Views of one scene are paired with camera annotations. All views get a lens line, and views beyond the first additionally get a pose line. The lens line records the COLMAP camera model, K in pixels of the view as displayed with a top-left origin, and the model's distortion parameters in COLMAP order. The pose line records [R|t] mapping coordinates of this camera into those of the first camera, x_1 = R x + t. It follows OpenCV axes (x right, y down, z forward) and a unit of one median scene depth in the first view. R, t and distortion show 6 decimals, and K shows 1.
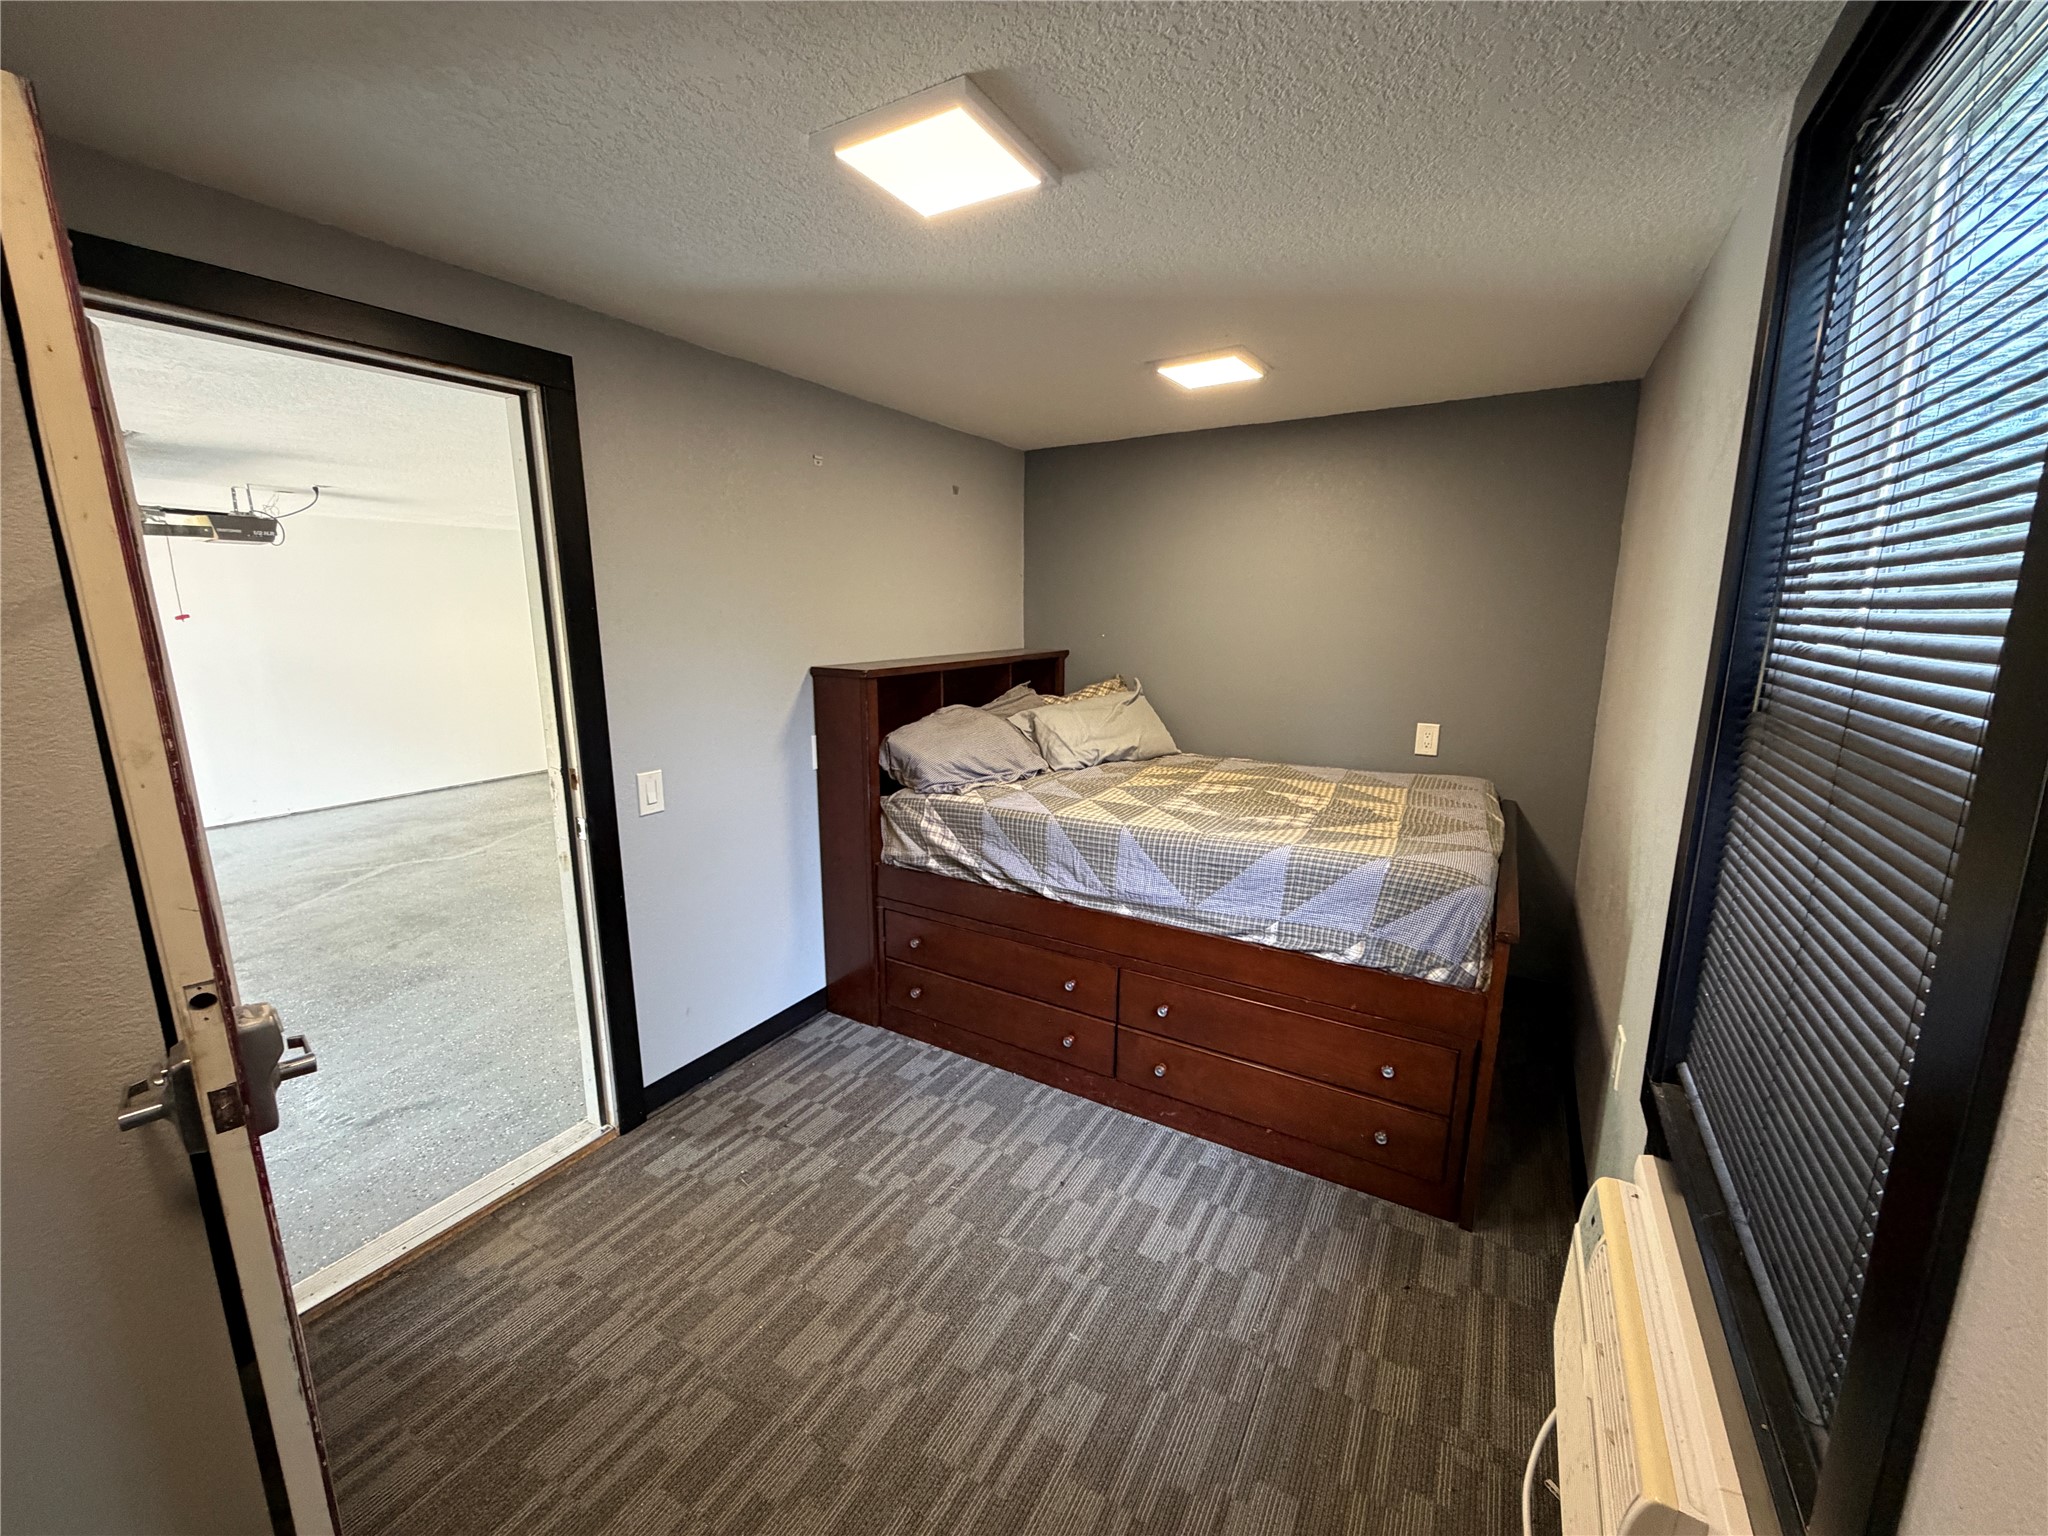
lens RADIAL K [[820.5, 0, 1019.0], [0, 820.5, 762.5], [0, 0, 1]] dist [0.000348, -0.000224]
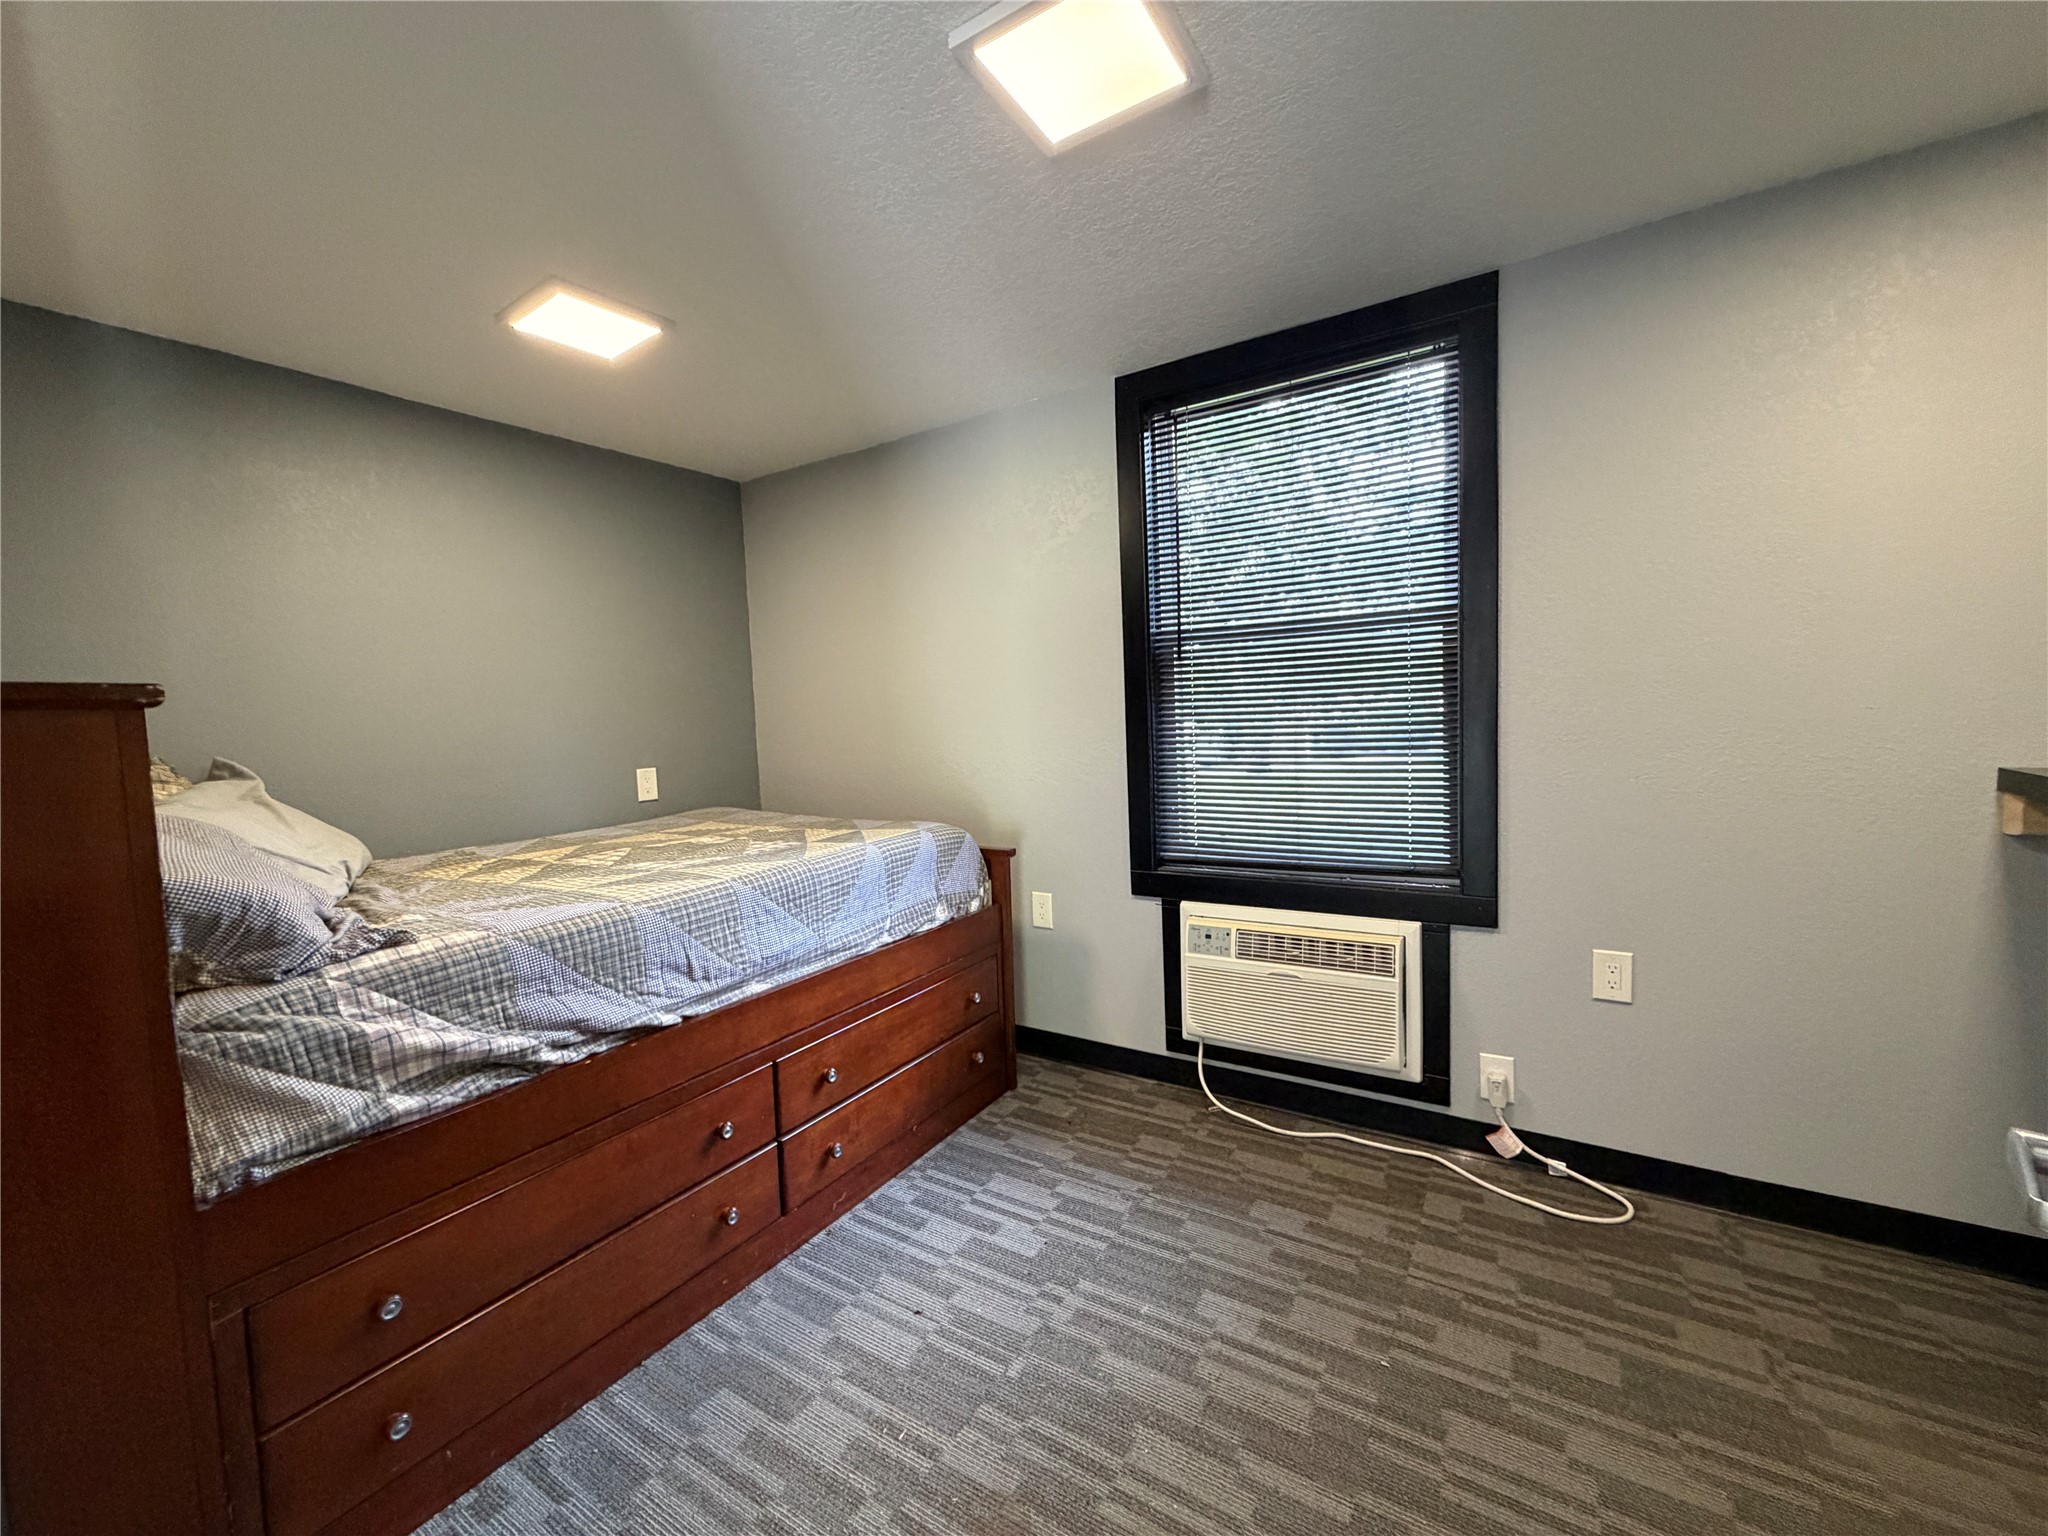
lens RADIAL K [[820.5, 0, 1019.5], [0, 820.5, 771.8], [0, 0, 1]] dist [0.000348, -0.000224]
pose [[0.029695, -0.075936, 0.996670, -0.626664], [0.228957, 0.971117, 0.067167, -0.009673], [-0.972984, 0.226200, 0.046224, 0.703008]]
